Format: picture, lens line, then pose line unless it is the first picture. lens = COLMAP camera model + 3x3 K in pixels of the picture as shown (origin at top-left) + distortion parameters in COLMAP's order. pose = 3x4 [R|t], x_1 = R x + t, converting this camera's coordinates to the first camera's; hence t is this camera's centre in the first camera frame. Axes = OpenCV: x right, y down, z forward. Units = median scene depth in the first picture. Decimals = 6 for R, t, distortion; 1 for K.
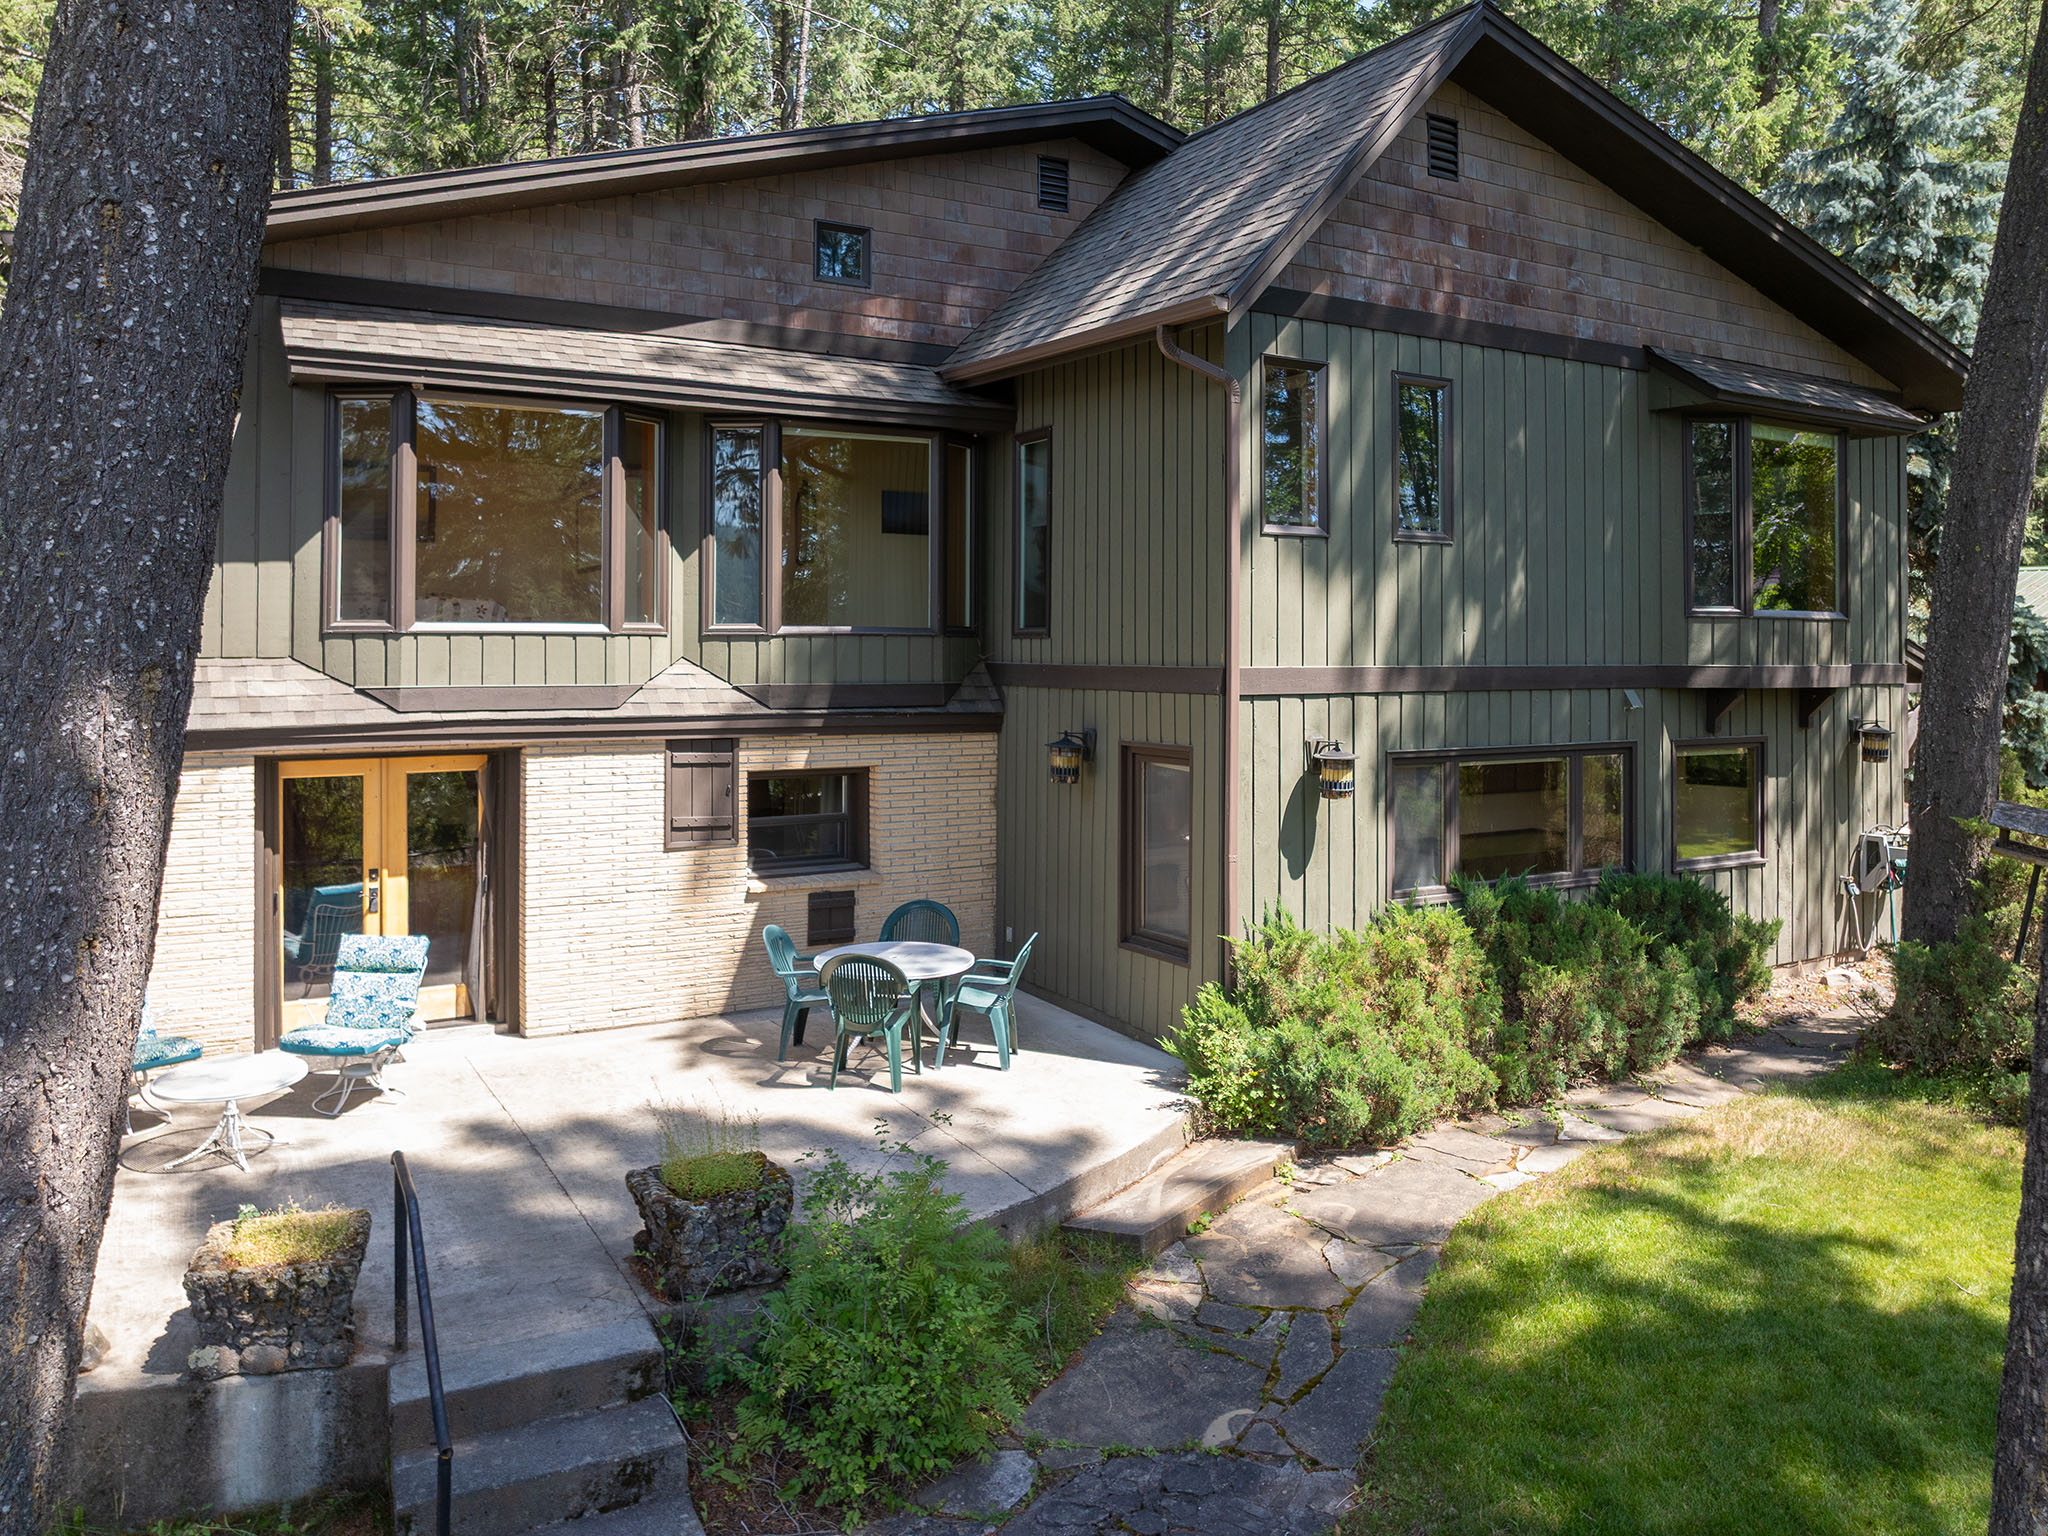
lens RADIAL K [[1449.9, 0, 1024.6], [0, 1449.9, 646.1], [0, 0, 1]] dist [-0.020315, 0.001337]
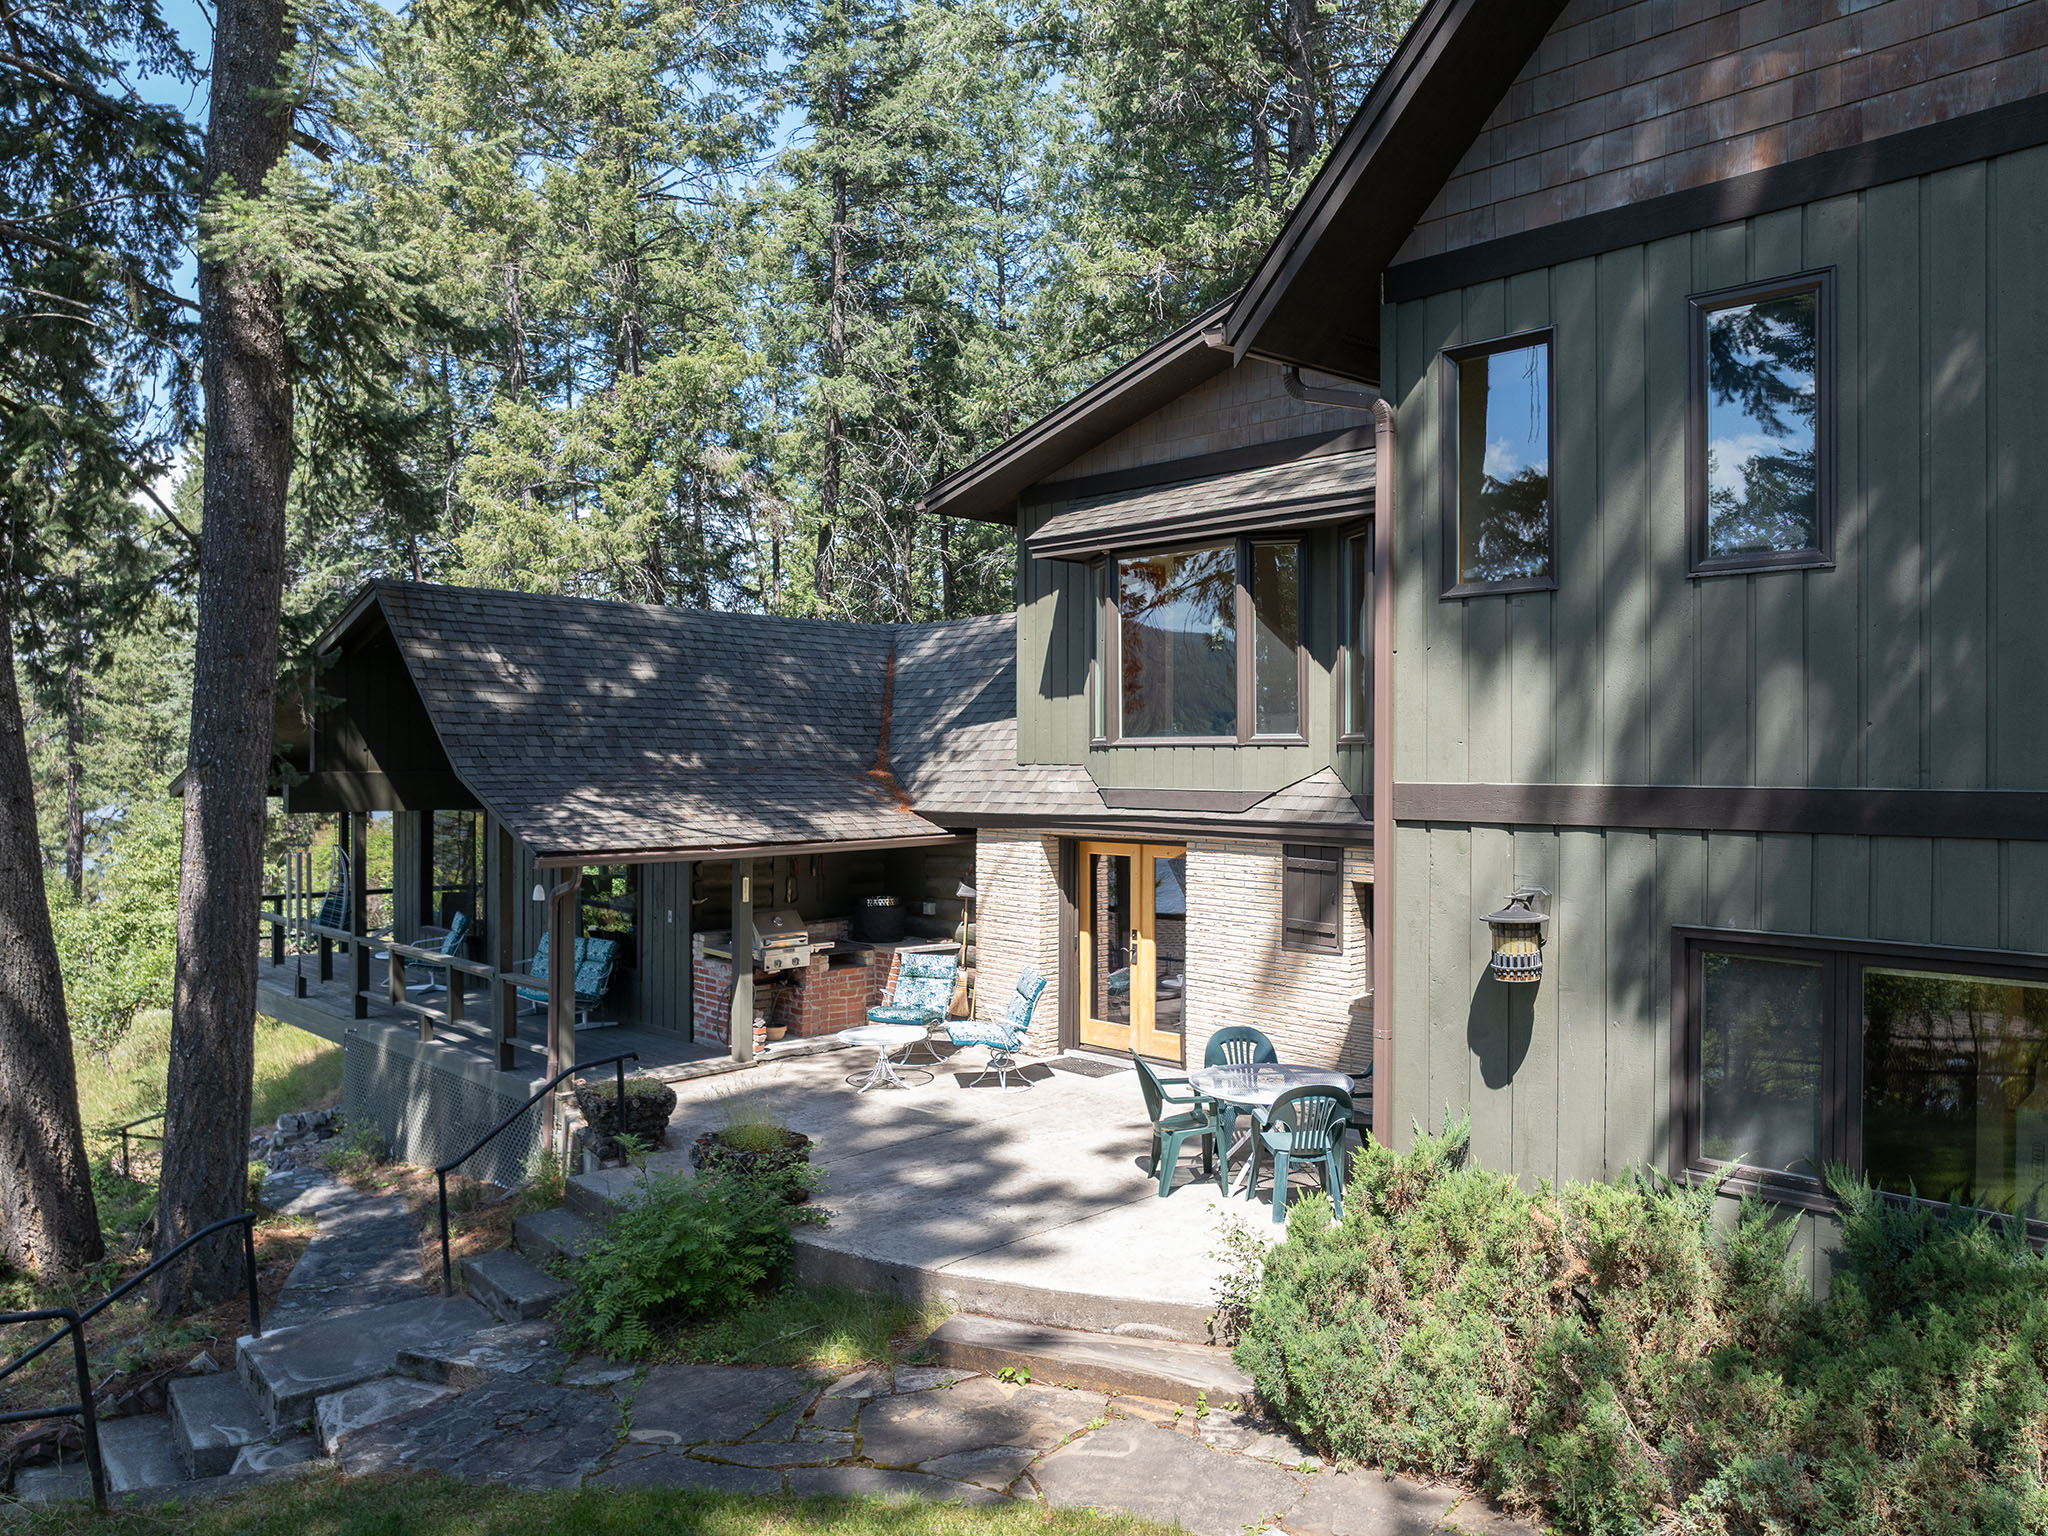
lens RADIAL K [[1455.3, 0, 1024.0], [0, 1455.3, 768.0], [0, 0, 1]] dist [-0.026636, -0.002177]
pose [[0.257917, 0.005560, -0.966151, 0.749666], [0.004857, 0.999963, 0.007051, 0.000849], [0.966155, -0.006511, 0.257880, 0.558890]]
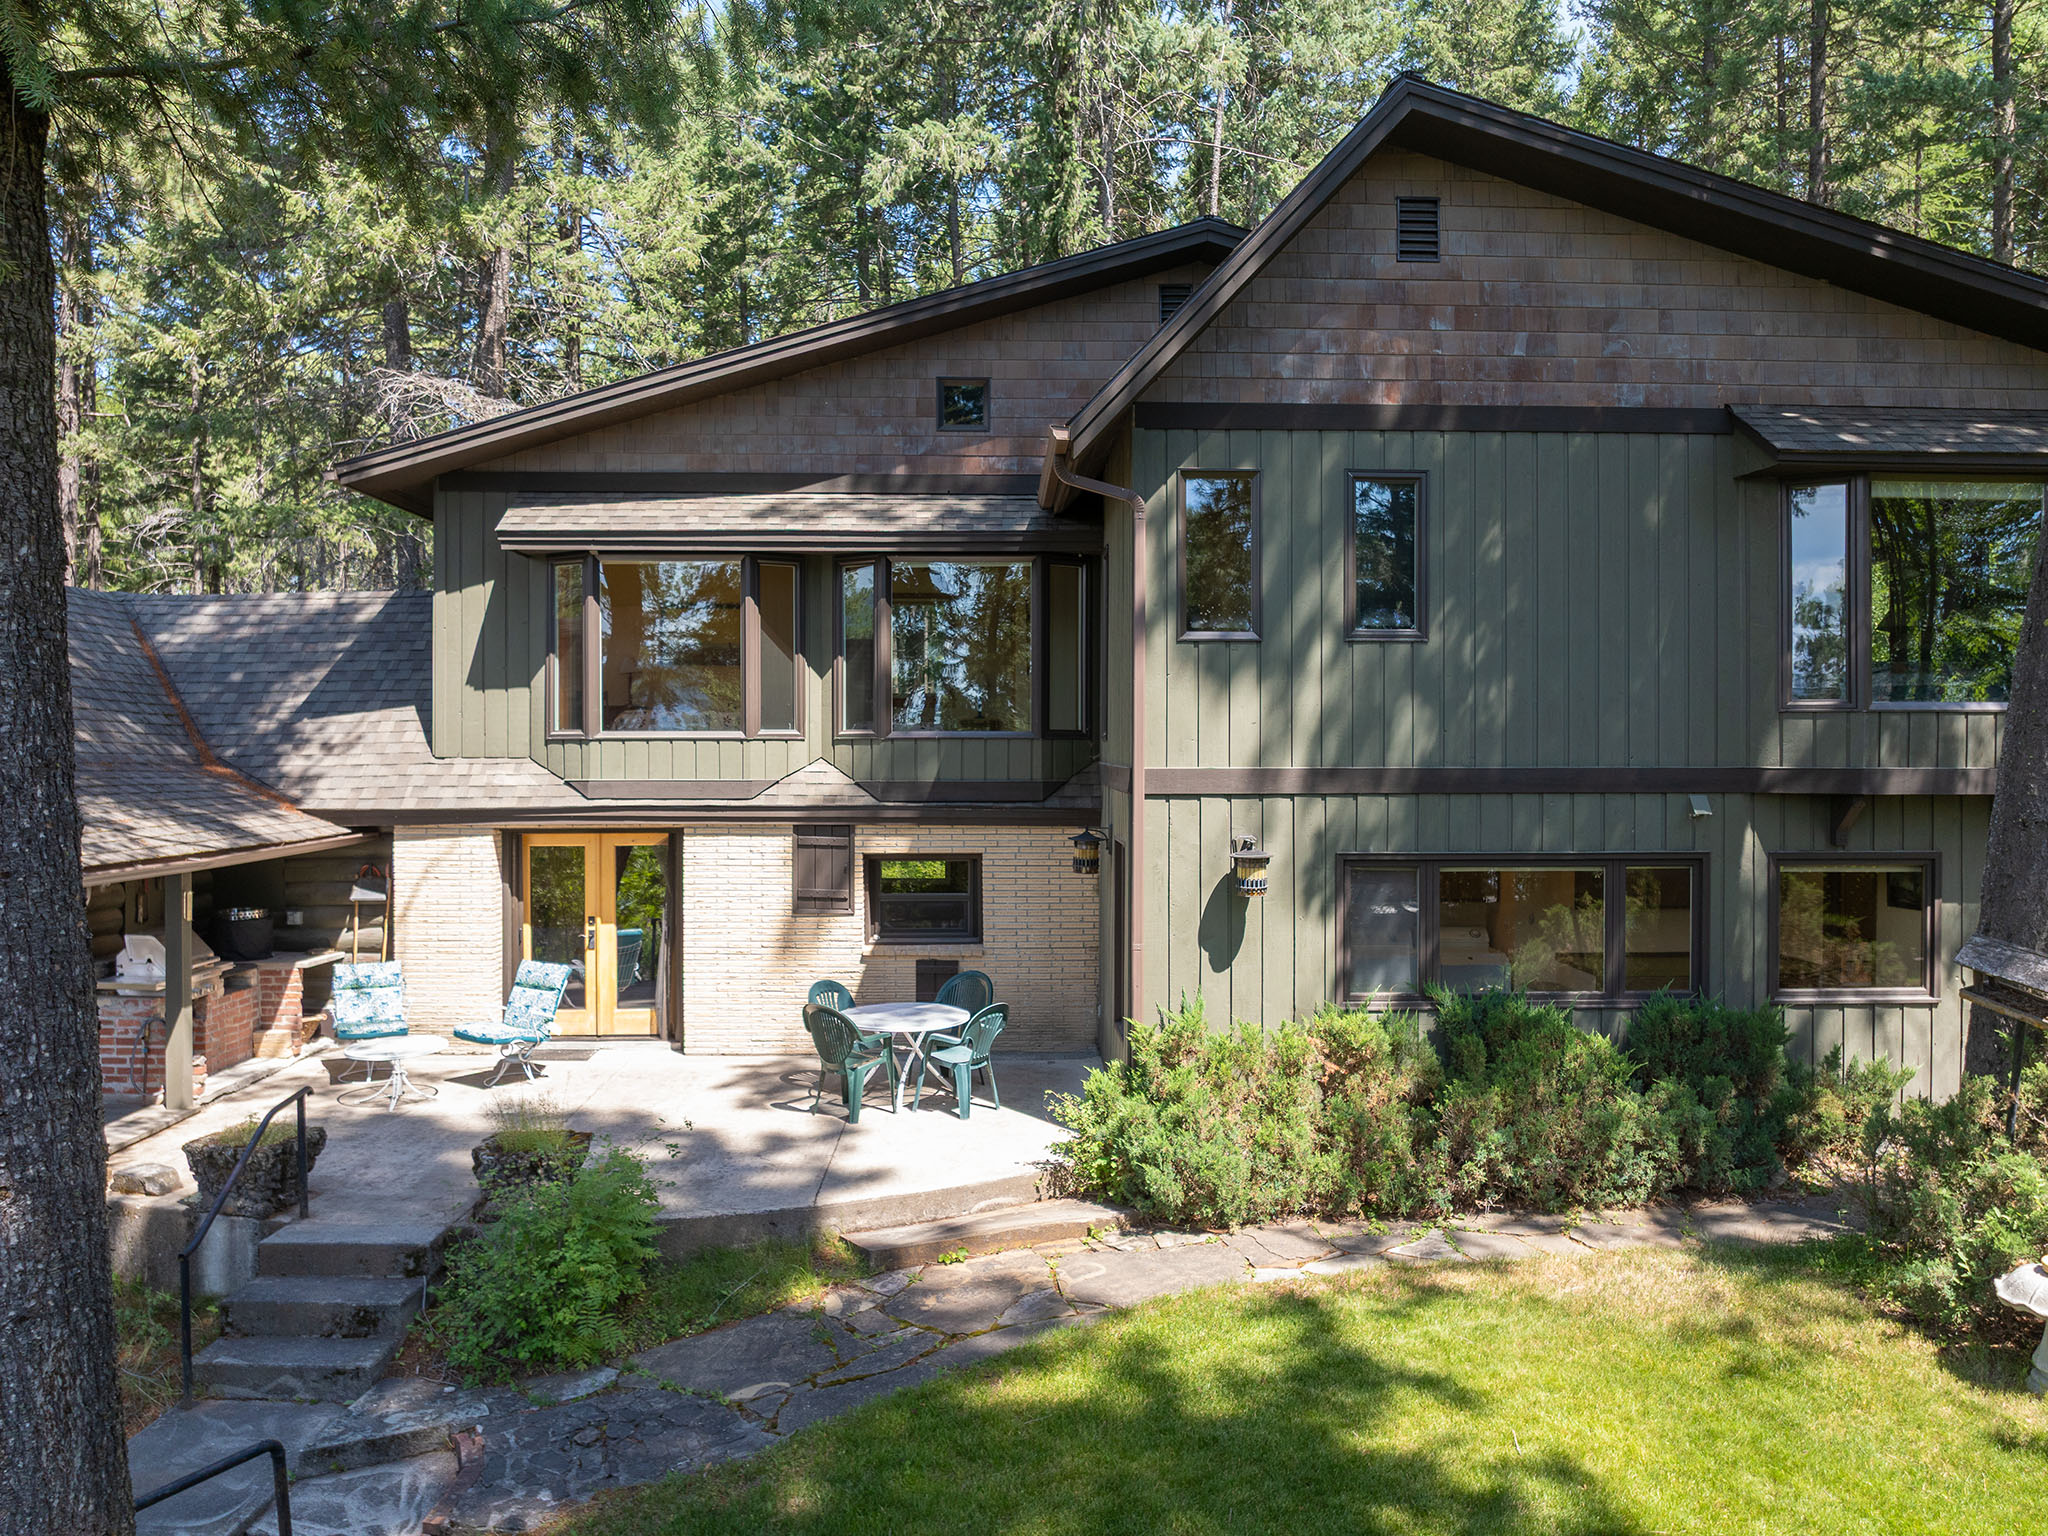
lens RADIAL K [[1407.3, 0, 1073.1], [0, 1407.3, 762.8], [0, 0, 1]] dist [-0.024139, -0.001298]
pose [[0.885358, 0.002676, -0.464901, 0.527468], [0.003590, 0.999914, 0.012594, -0.001967], [0.464895, -0.012819, 0.885273, 0.061953]]
